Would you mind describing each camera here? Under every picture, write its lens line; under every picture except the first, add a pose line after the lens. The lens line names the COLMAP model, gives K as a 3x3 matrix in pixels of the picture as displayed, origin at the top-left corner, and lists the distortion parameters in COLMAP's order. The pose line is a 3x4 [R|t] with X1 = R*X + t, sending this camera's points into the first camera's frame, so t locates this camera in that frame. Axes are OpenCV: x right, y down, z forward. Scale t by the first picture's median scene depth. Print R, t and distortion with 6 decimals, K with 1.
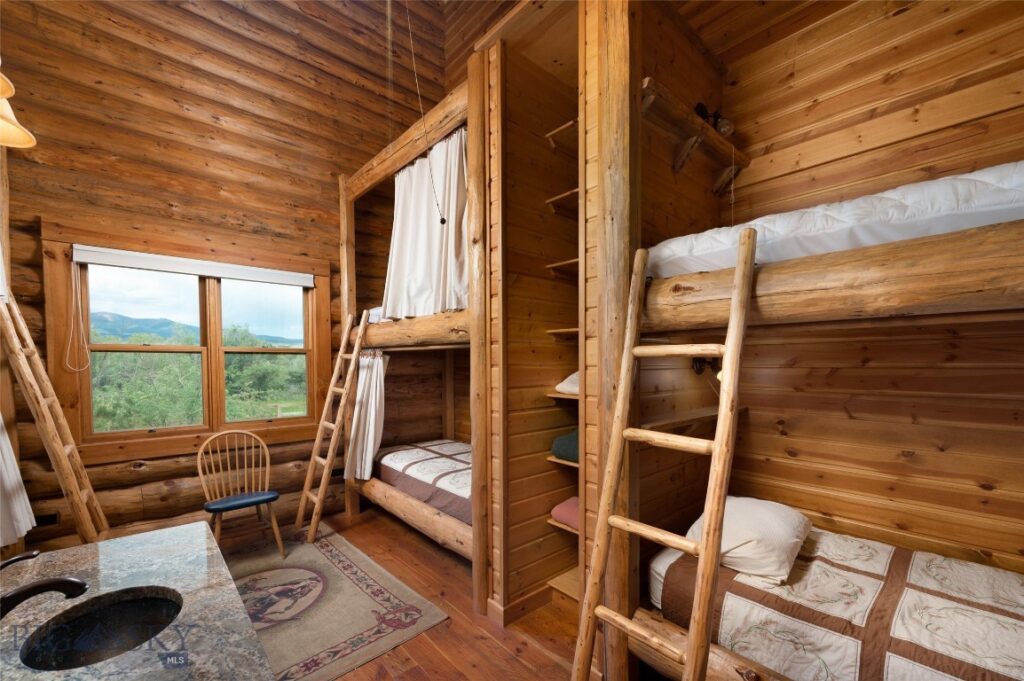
lens RADIAL K [[418.7, 0, 511.9], [0, 418.7, 373.6], [0, 0, 1]] dist [0.002014, -0.000002]
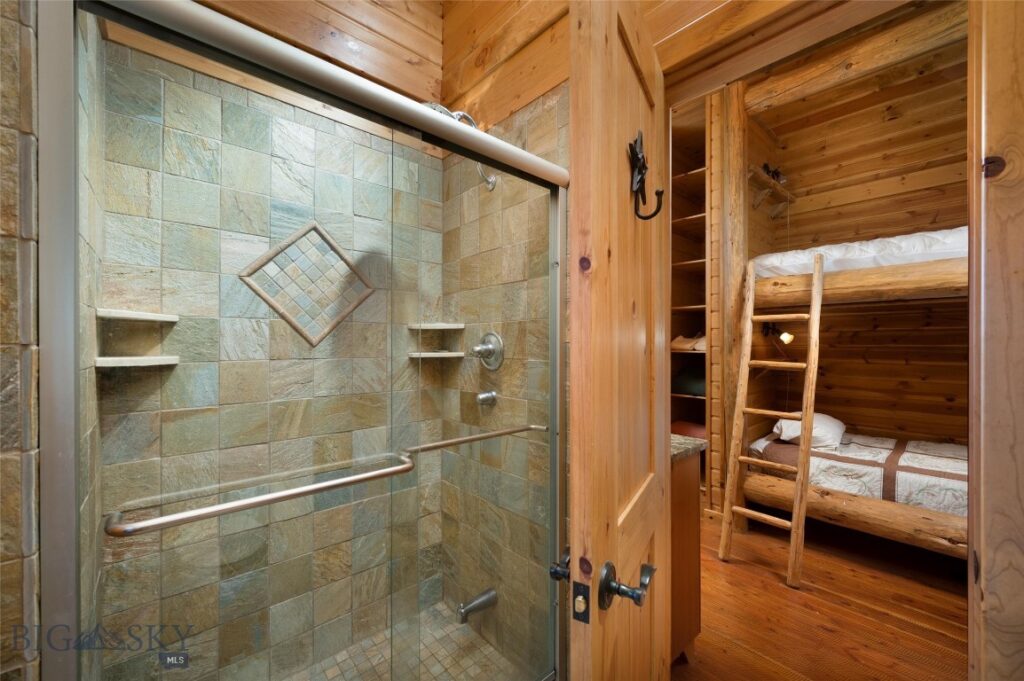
lens RADIAL K [[408.8, 0, 512.0], [0, 408.8, 340.5], [0, 0, 1]] dist [-0.000659, -0.000040]
pose [[0.999994, 0.002496, 0.002598, -0.611290], [-0.002420, 0.999582, -0.028796, 0.077510], [-0.002669, 0.028790, 0.999582, -0.617821]]
